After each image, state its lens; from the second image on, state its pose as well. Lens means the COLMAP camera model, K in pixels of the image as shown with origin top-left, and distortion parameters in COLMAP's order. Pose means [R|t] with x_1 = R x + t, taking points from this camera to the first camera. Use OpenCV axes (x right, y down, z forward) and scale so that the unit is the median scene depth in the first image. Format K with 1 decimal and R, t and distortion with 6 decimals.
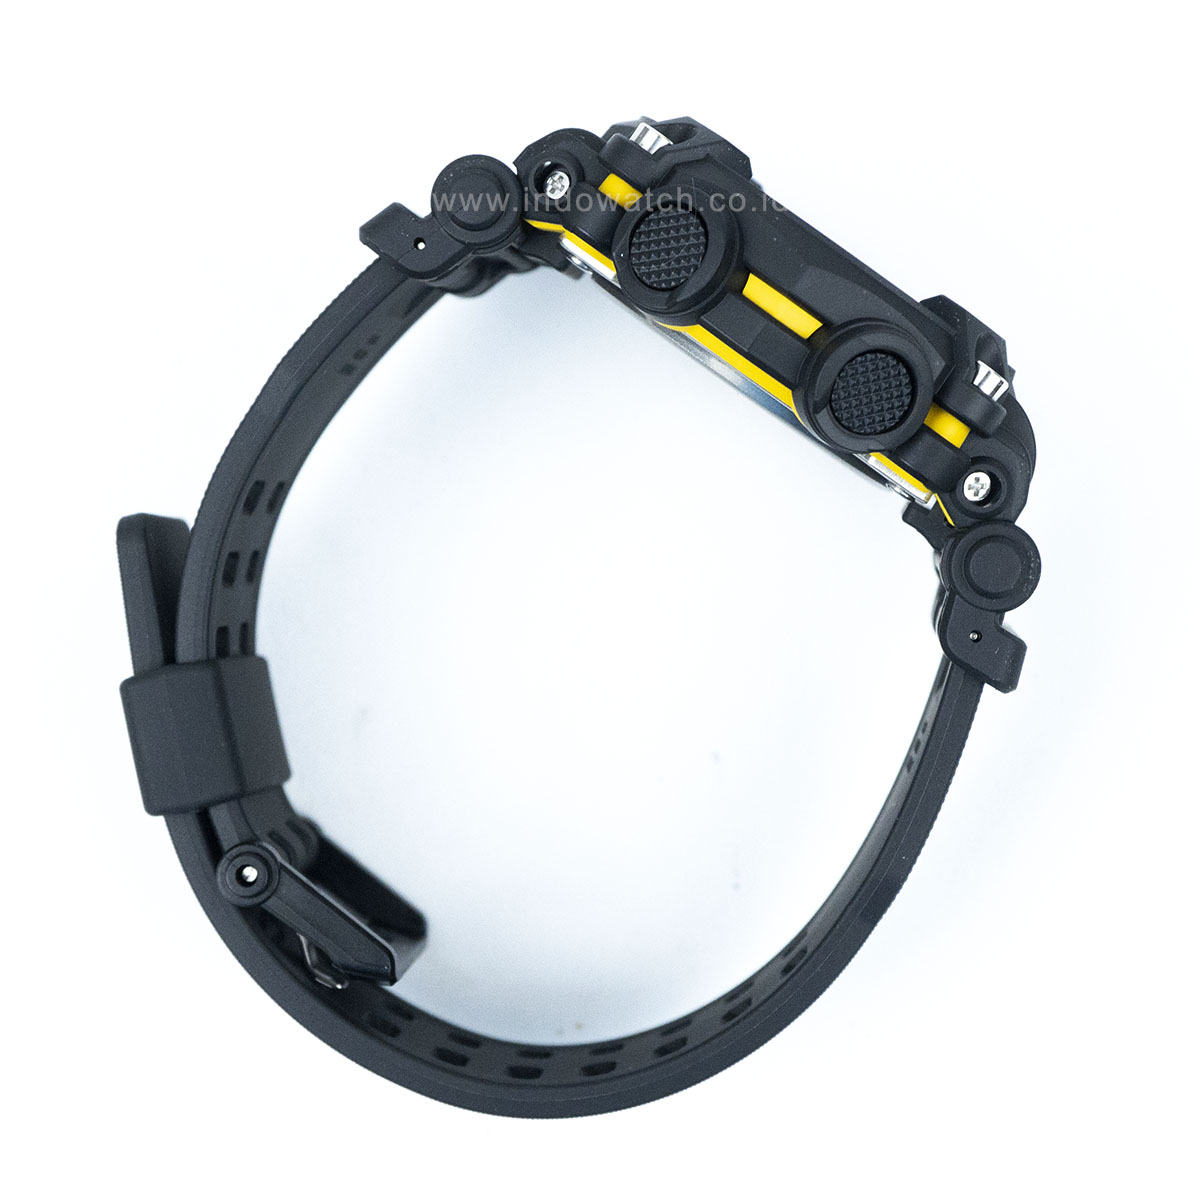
lens RADIAL K [[3384.6, 0, 535.8], [0, 3384.6, 540.1], [0, 0, 1]] dist [0.087862, 0.524711]
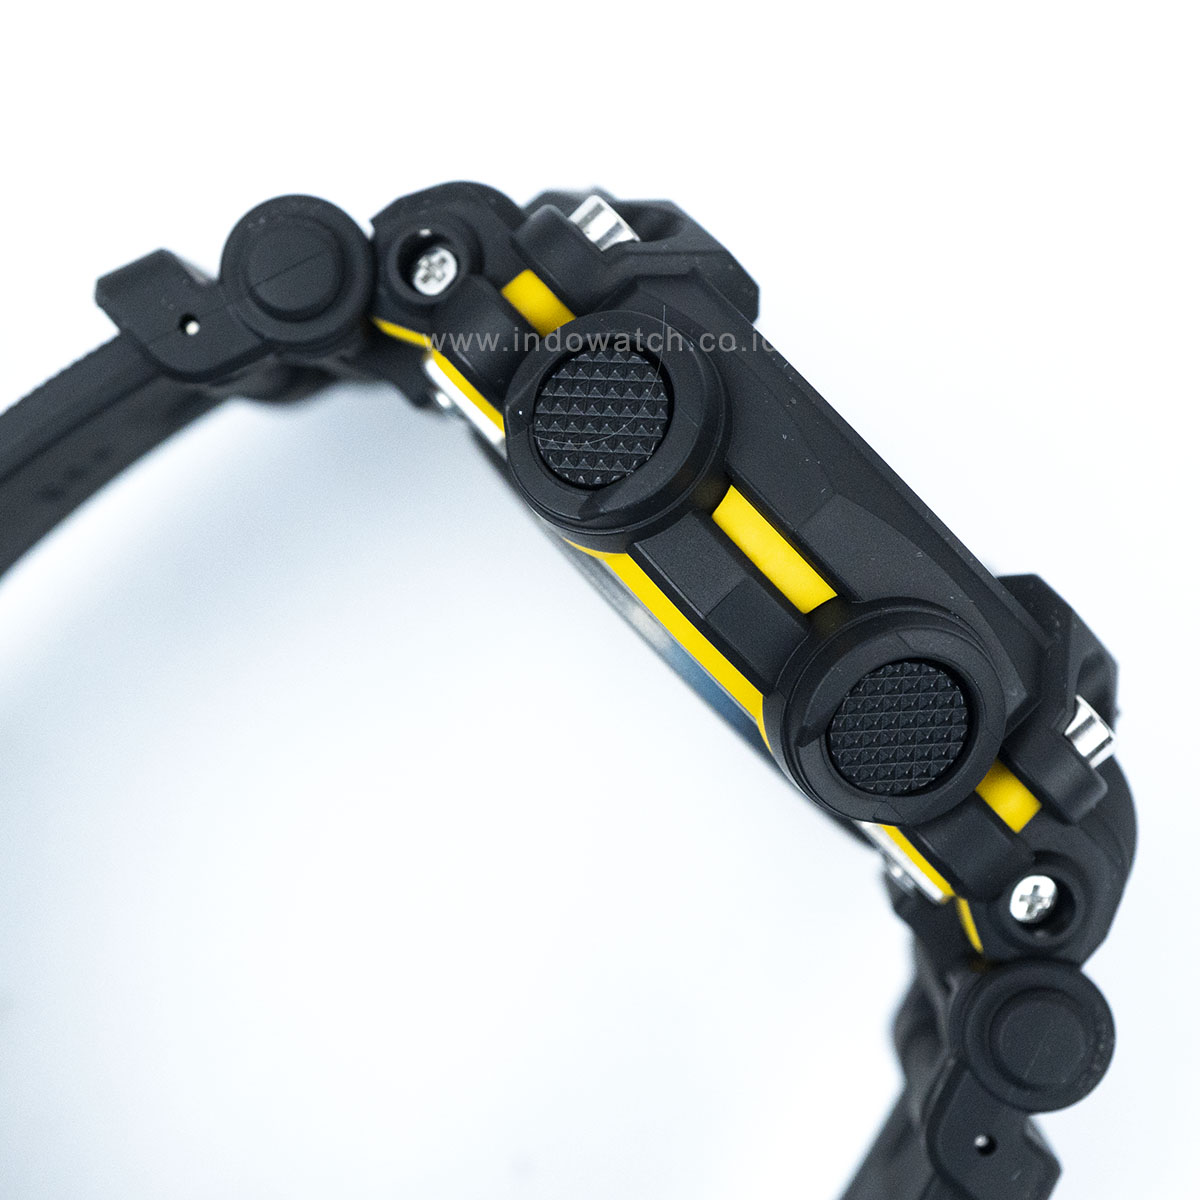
lens RADIAL K [[3384.6, 0, 535.8], [0, 3384.6, 540.1], [0, 0, 1]] dist [0.087862, 0.524711]
pose [[0.982062, 0.183761, 0.042271, 0.007450], [-0.183047, 0.982896, -0.020219, -0.050603], [-0.045263, 0.012119, 0.998902, 0.413466]]
